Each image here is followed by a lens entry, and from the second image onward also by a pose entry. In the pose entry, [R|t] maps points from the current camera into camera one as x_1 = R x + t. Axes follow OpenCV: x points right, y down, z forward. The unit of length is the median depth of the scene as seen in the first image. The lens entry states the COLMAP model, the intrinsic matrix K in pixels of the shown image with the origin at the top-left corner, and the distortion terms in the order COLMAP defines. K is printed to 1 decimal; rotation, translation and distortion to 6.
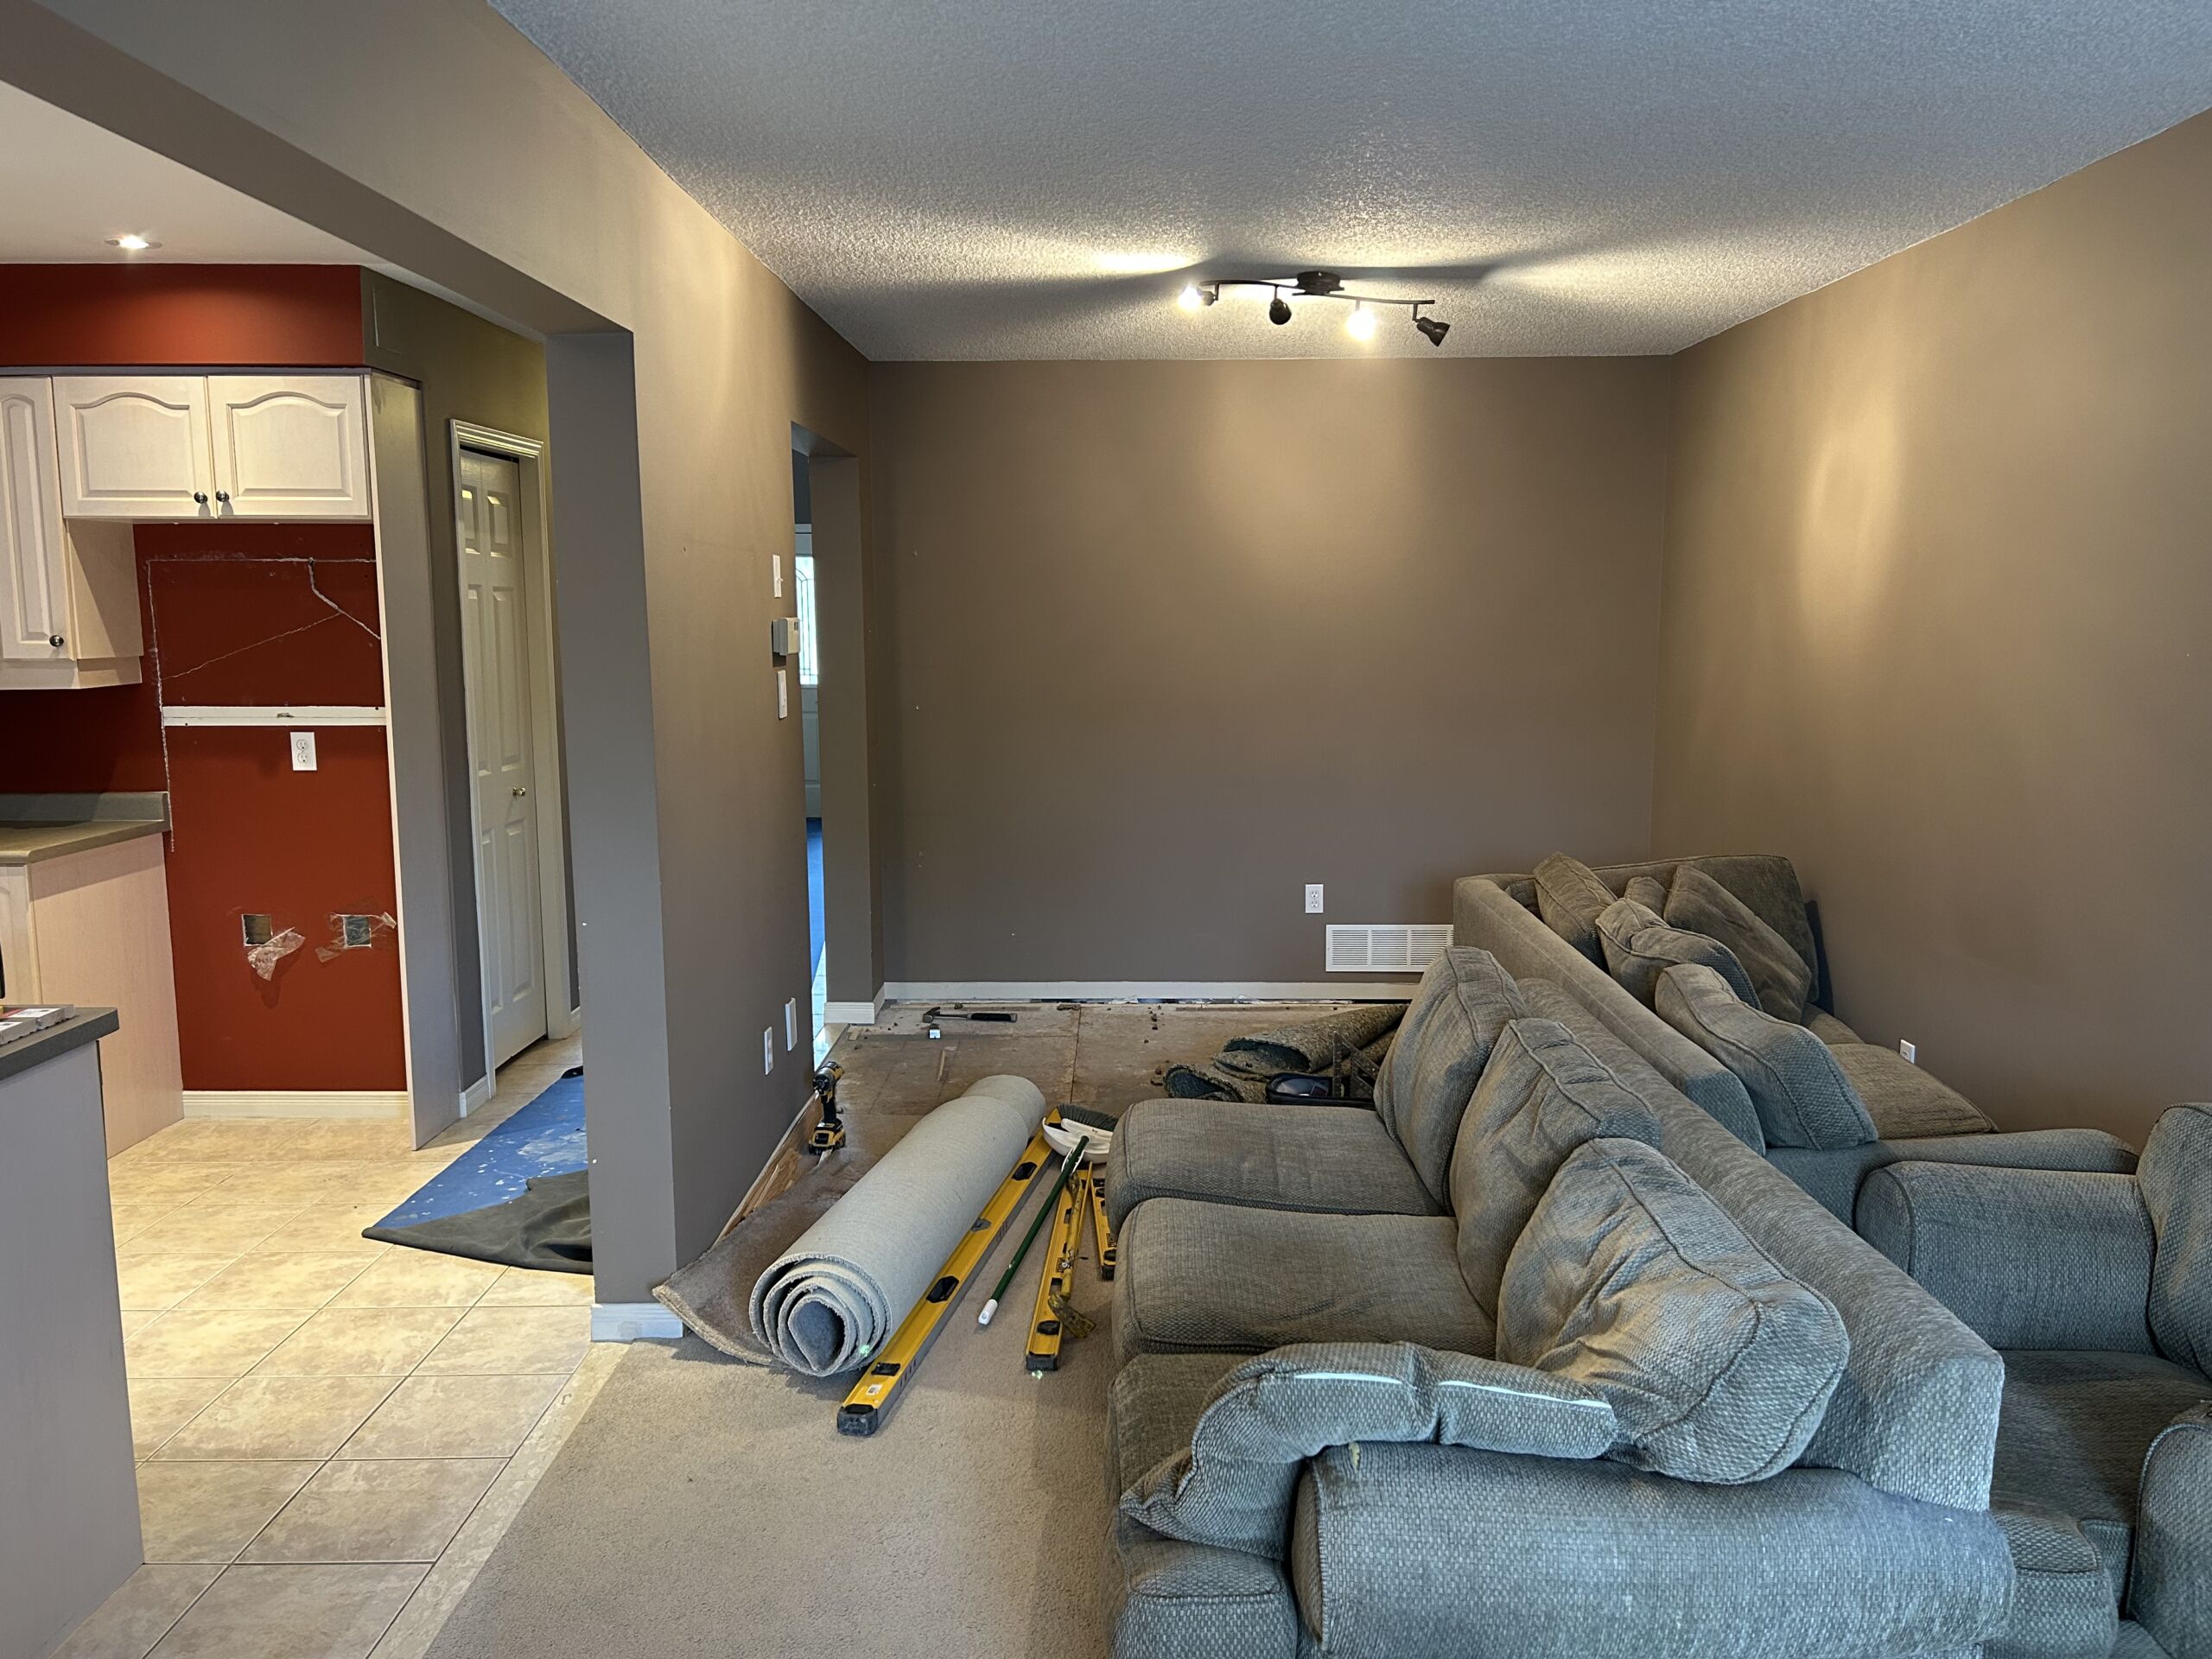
lens RADIAL K [[1660.0, 0, 1118.4], [0, 1660.0, 831.7], [0, 0, 1]] dist [0.052990, -0.063437]
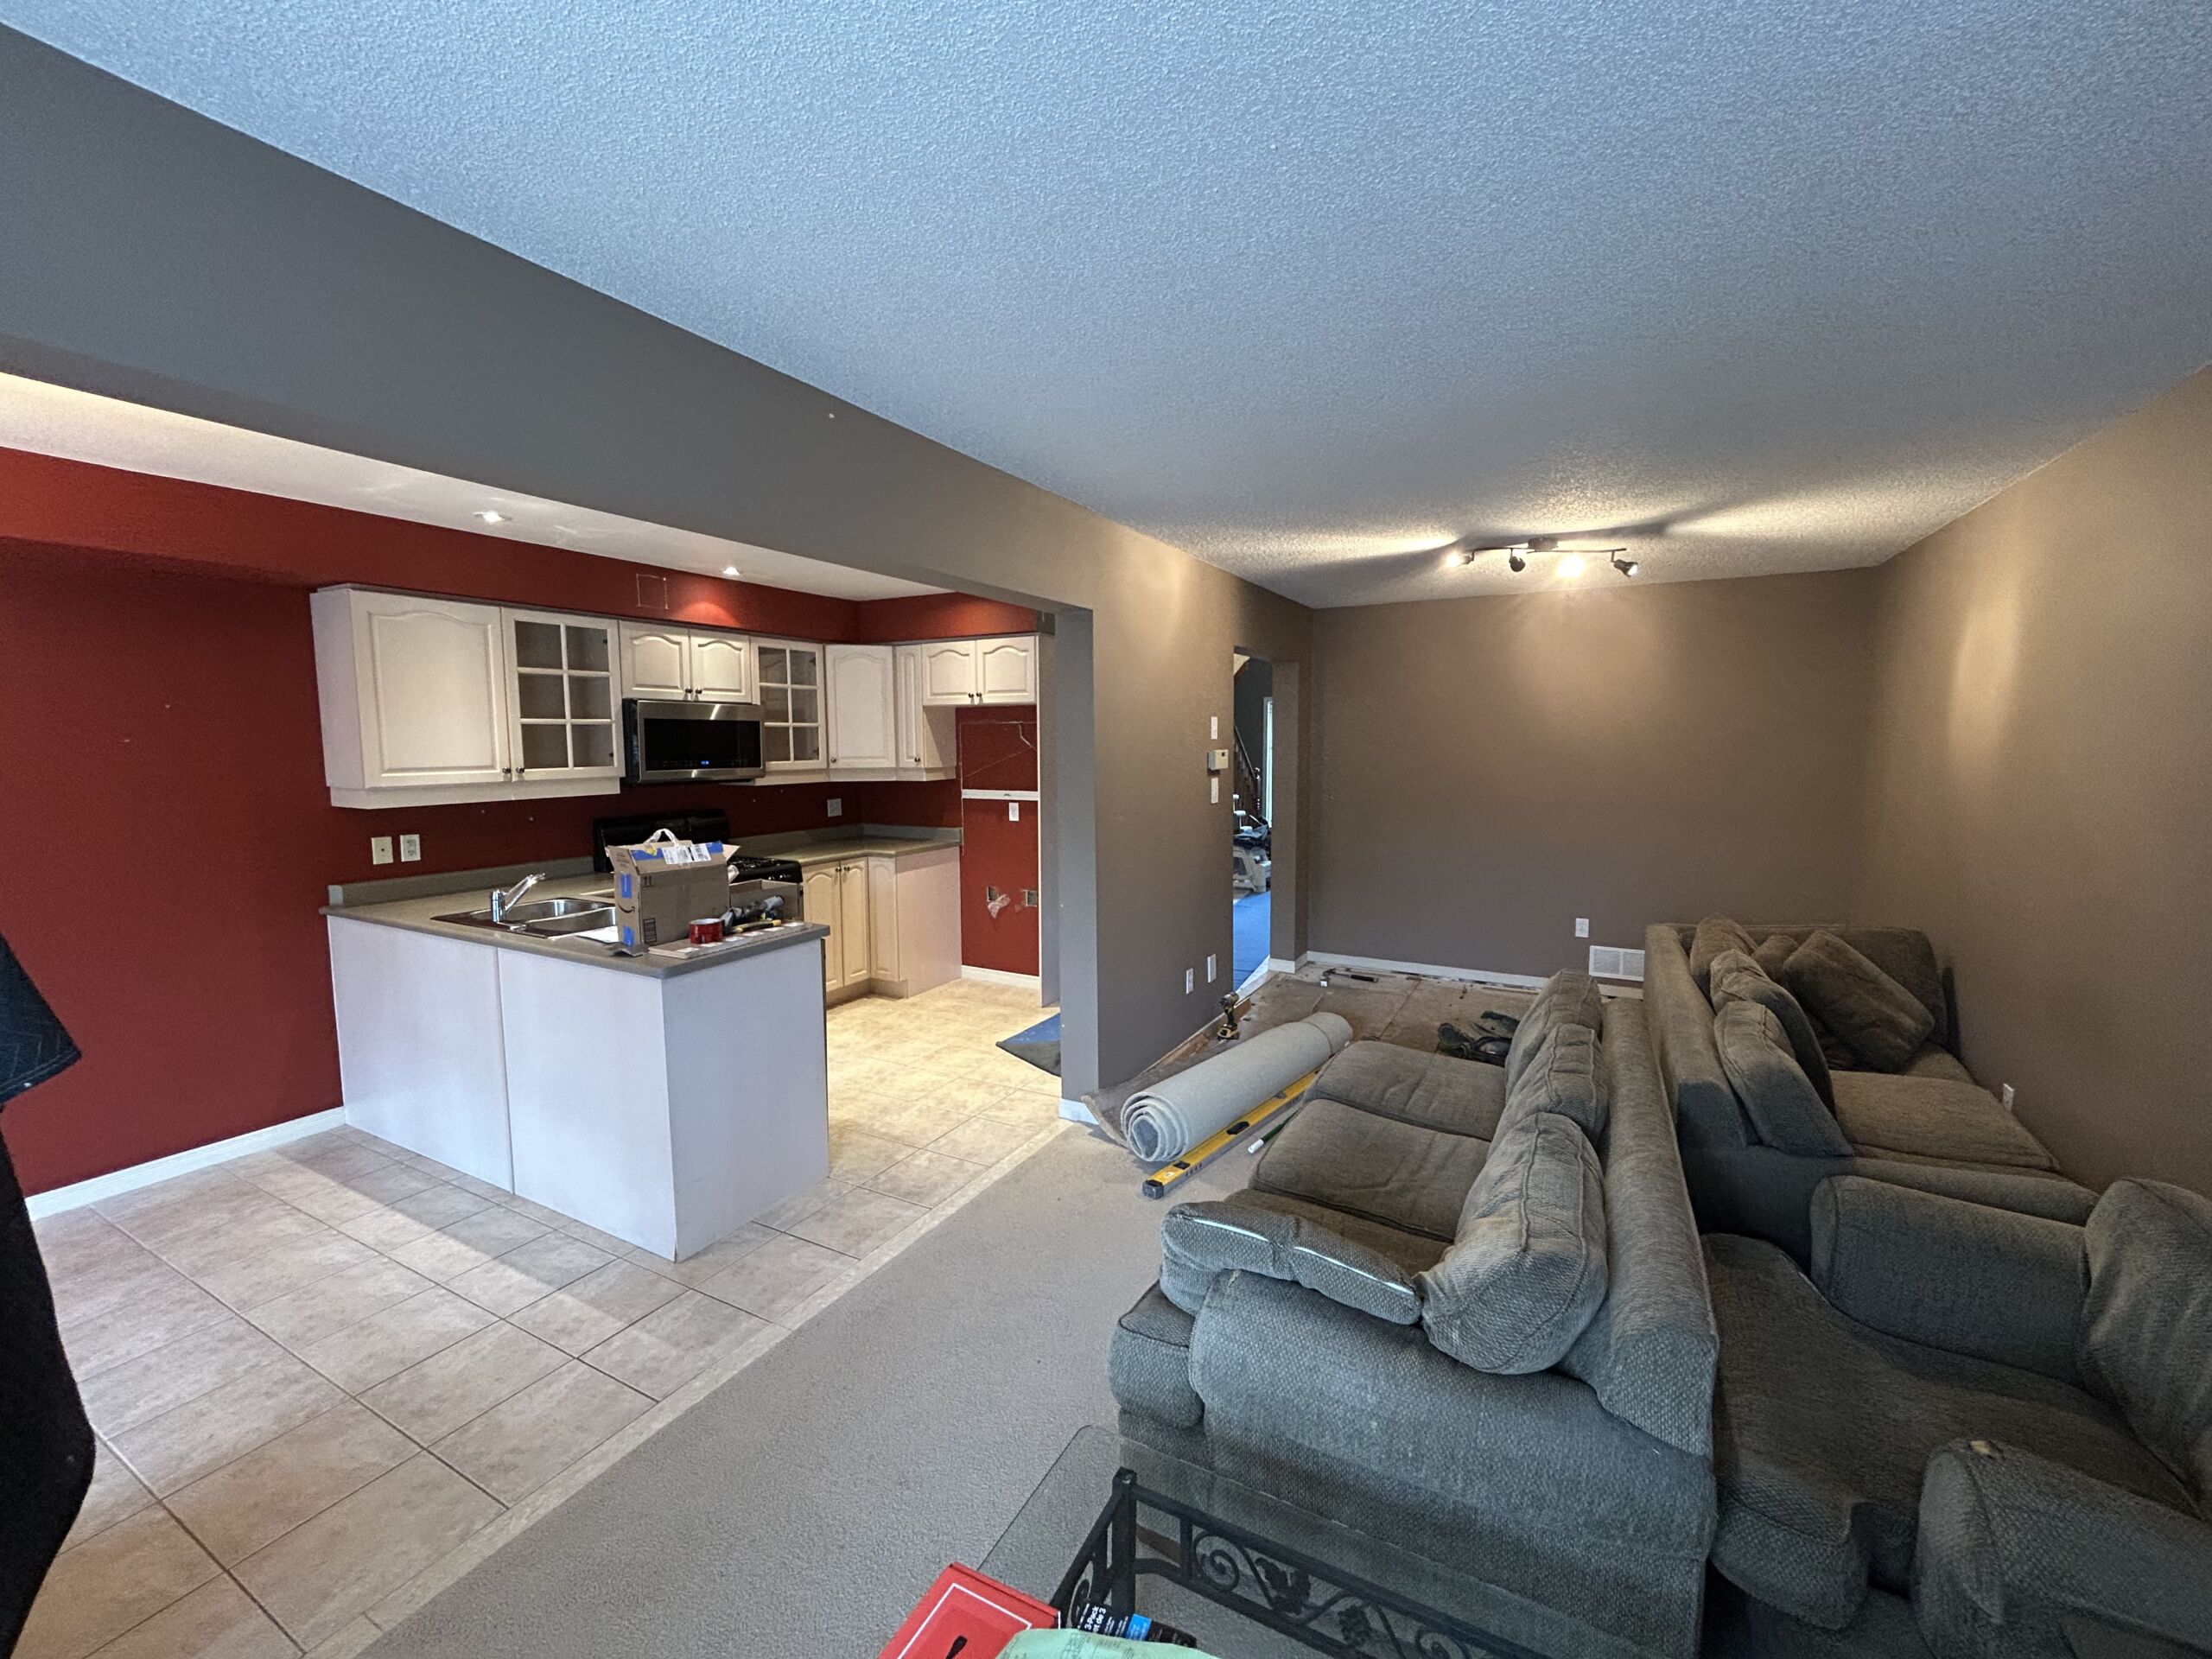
lens RADIAL K [[895.6, 0, 1112.4], [0, 895.6, 820.3], [0, 0, 1]] dist [-0.003495, 0.001702]
pose [[0.881546, 0.041852, -0.470239, 0.172618], [-0.061710, 0.997732, -0.026887, -0.015707], [0.468047, 0.052720, 0.882130, 0.062820]]
